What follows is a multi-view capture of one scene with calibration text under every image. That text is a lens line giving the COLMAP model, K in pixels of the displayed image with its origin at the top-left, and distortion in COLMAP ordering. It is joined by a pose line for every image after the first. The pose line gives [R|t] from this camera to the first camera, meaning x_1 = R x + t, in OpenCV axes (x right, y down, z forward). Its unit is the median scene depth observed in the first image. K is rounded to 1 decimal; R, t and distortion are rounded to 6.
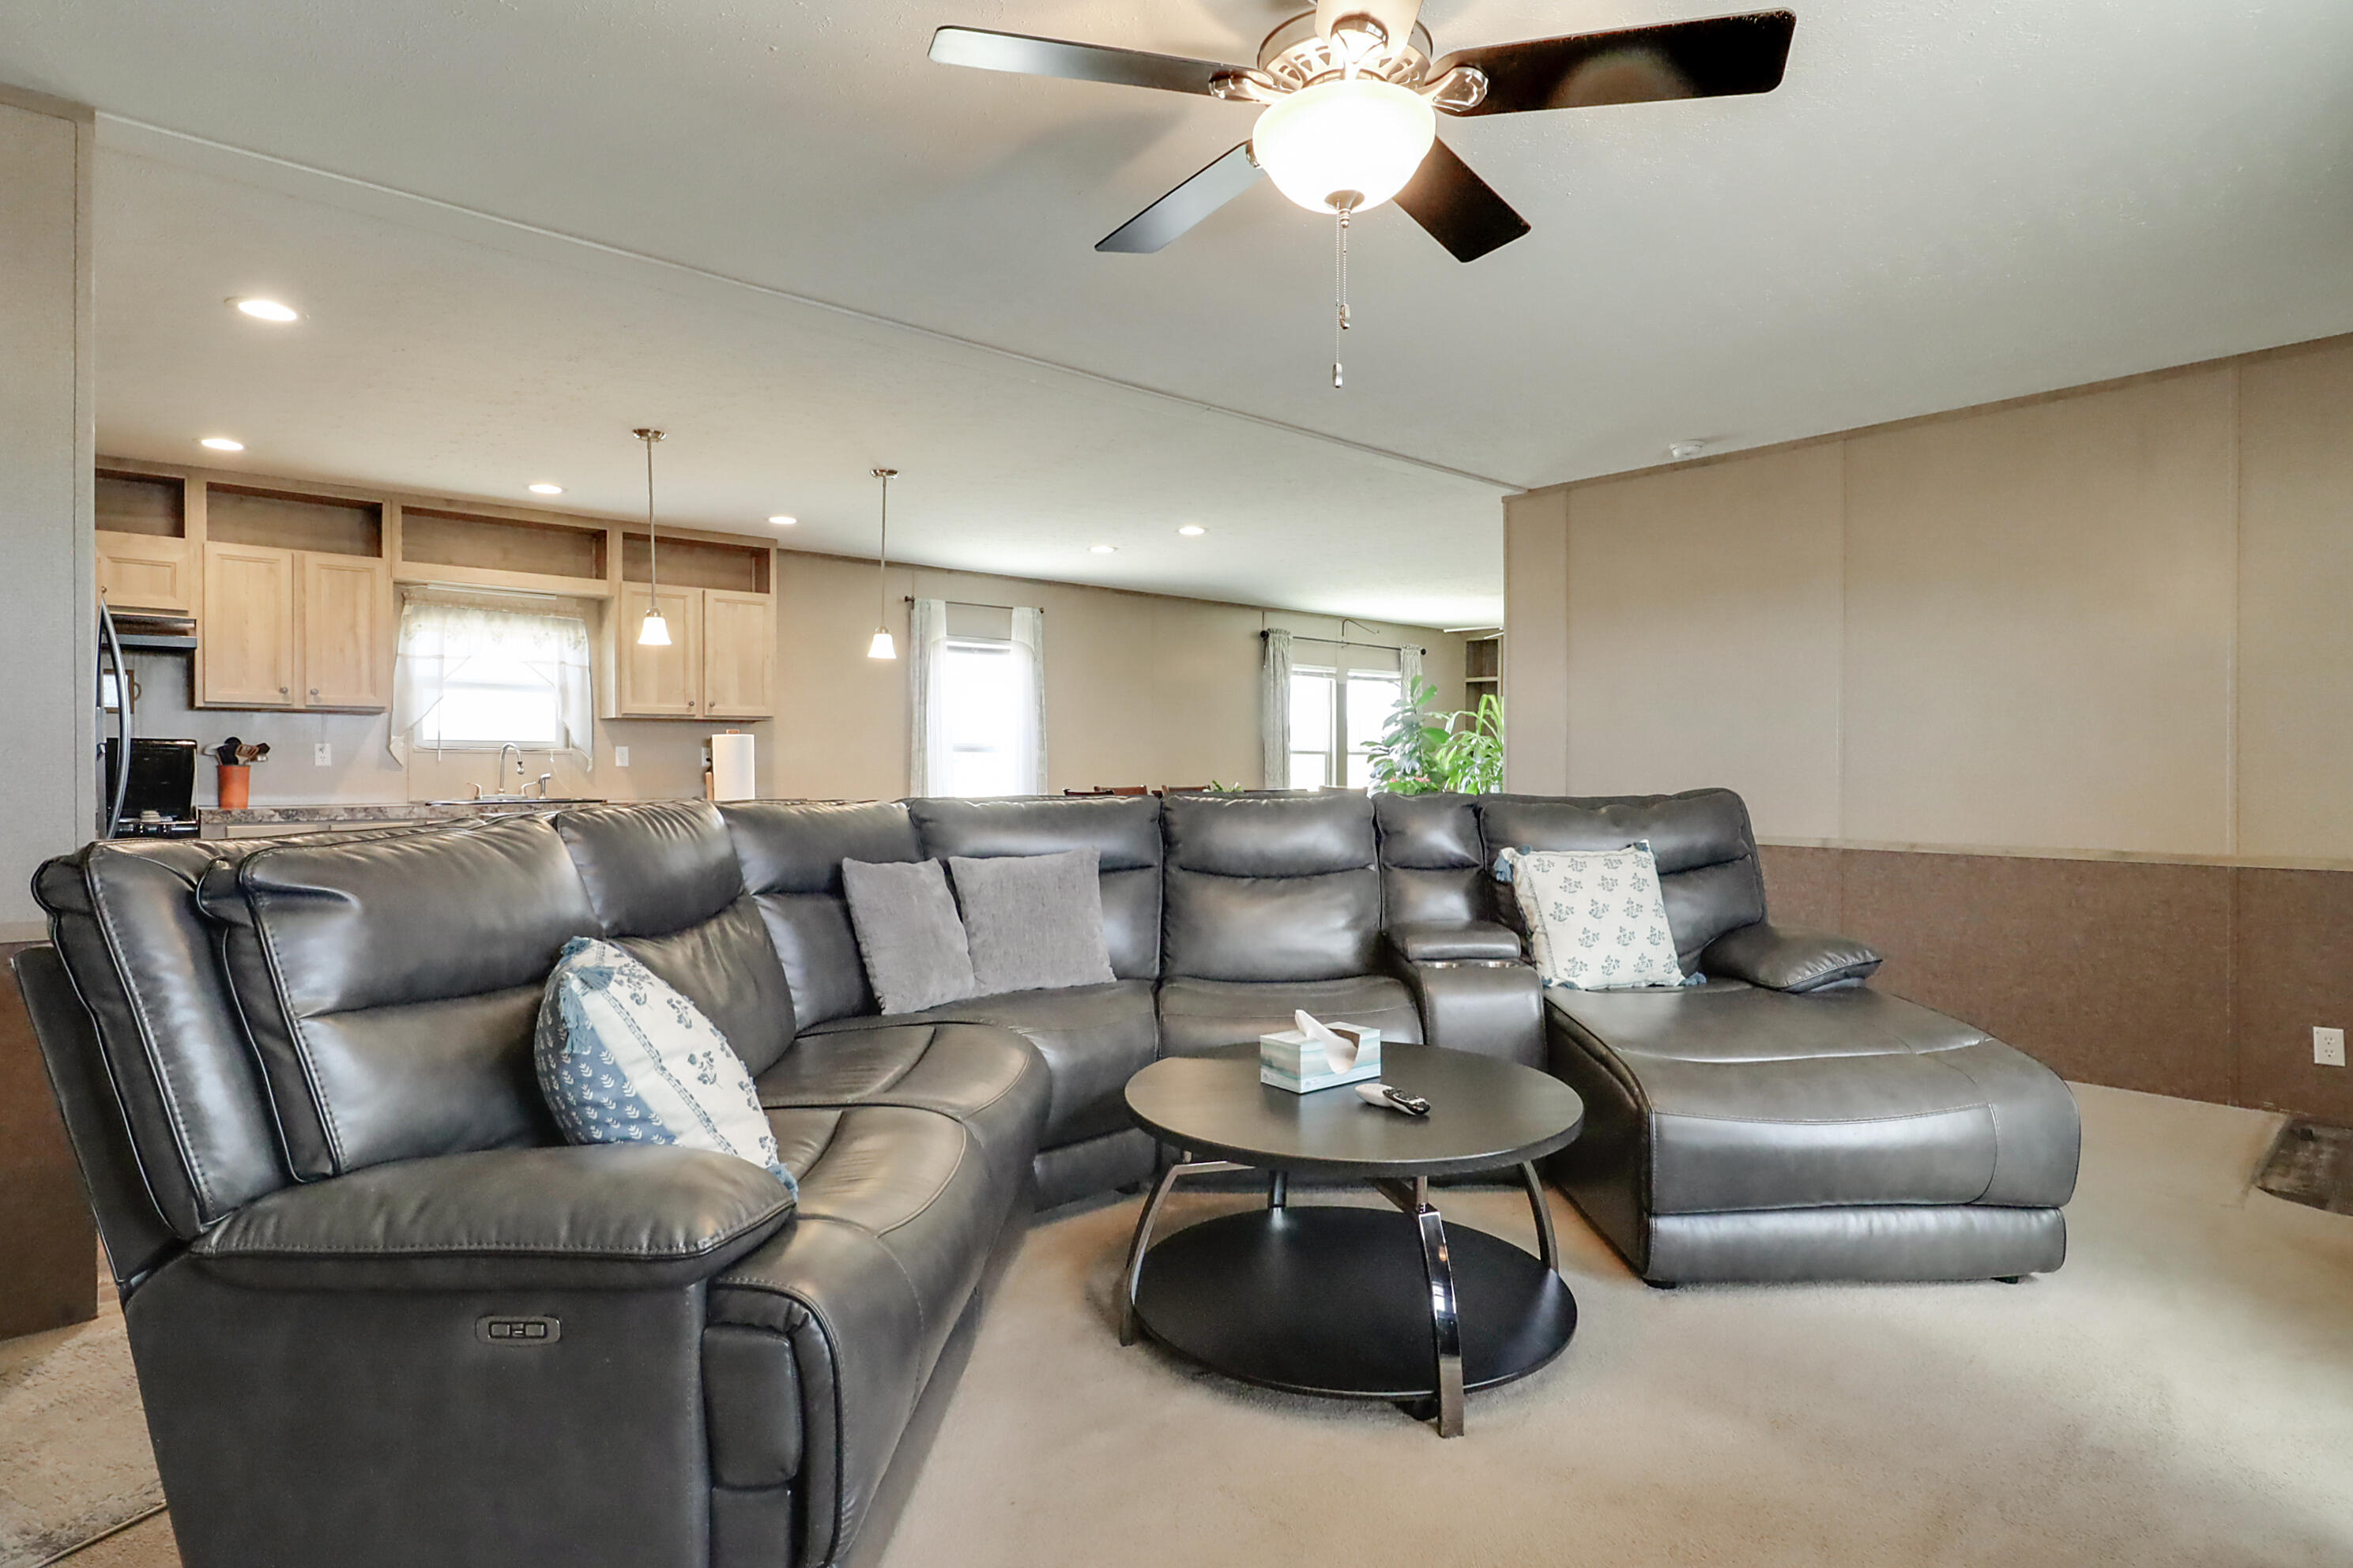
lens RADIAL K [[1223.9, 0, 1220.3], [0, 1223.9, 774.3], [0, 0, 1]] dist [-0.026526, 0.003389]
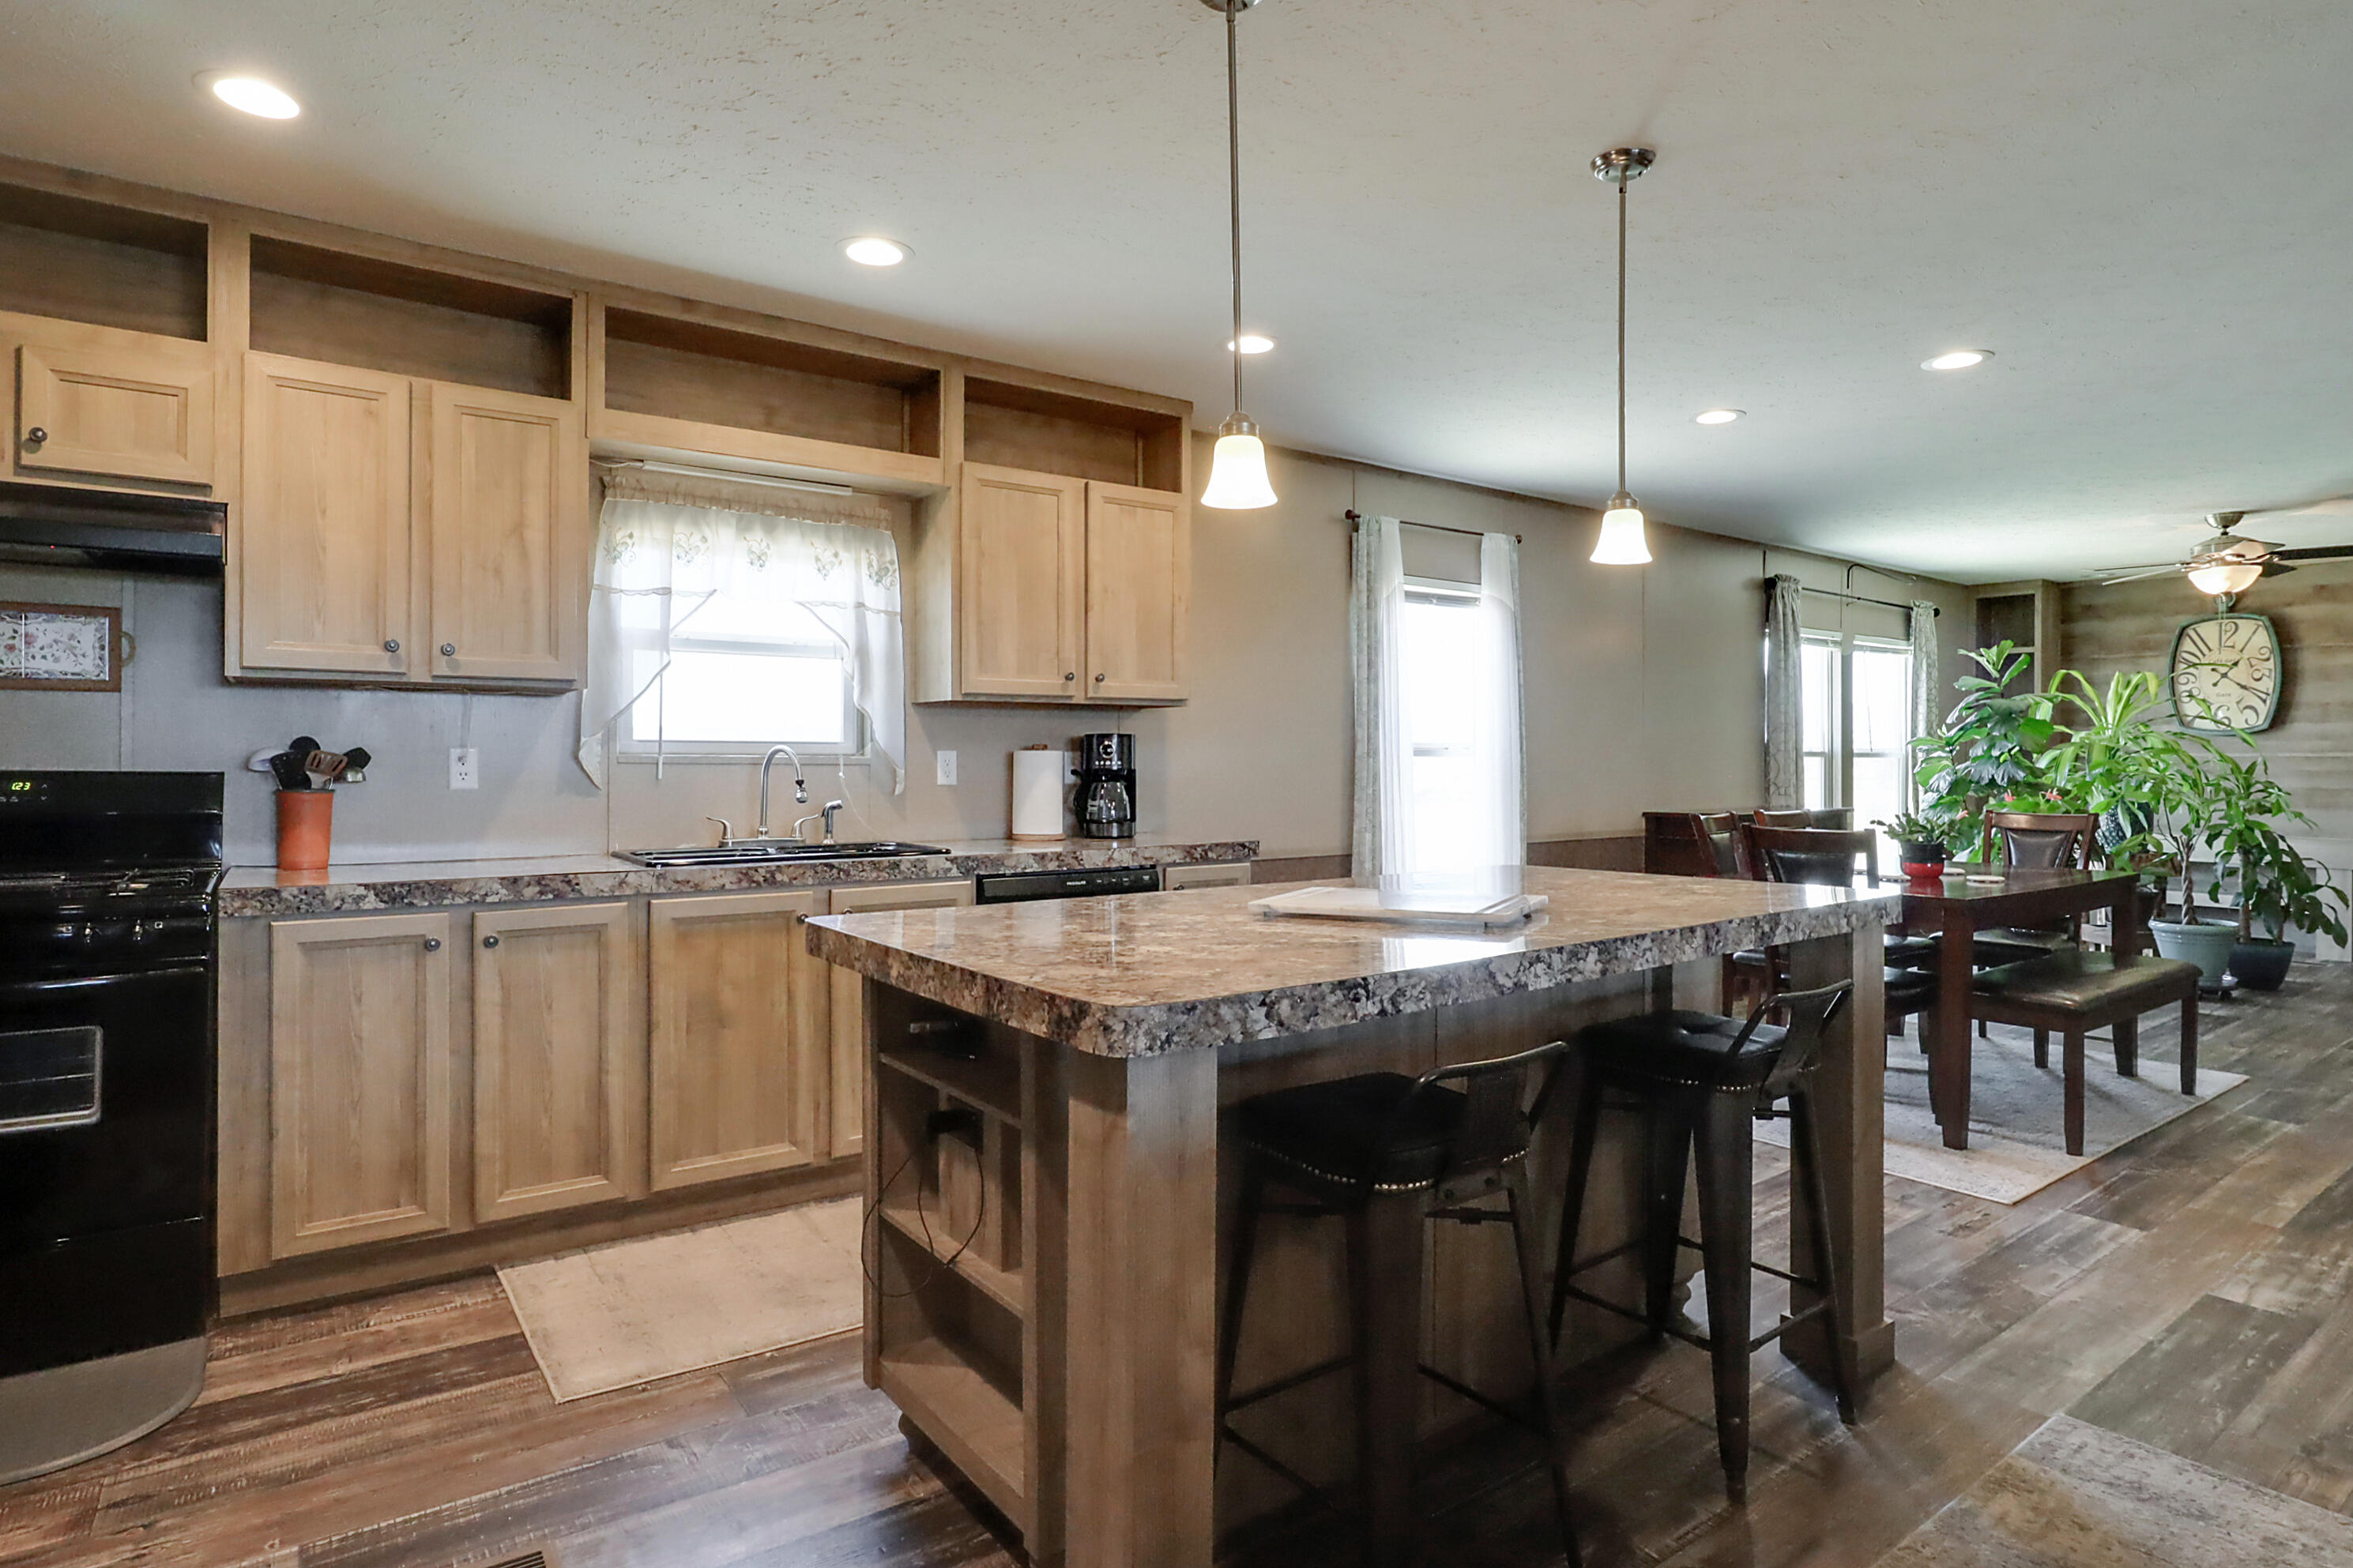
lens RADIAL K [[1223.9, 0, 1191.0], [0, 1223.9, 764.7], [0, 0, 1]] dist [-0.026526, 0.003389]
pose [[0.990985, -0.002174, -0.133956, -0.345016], [0.001236, 0.999974, -0.007085, -0.013692], [0.133968, 0.006856, 0.990962, 0.499062]]
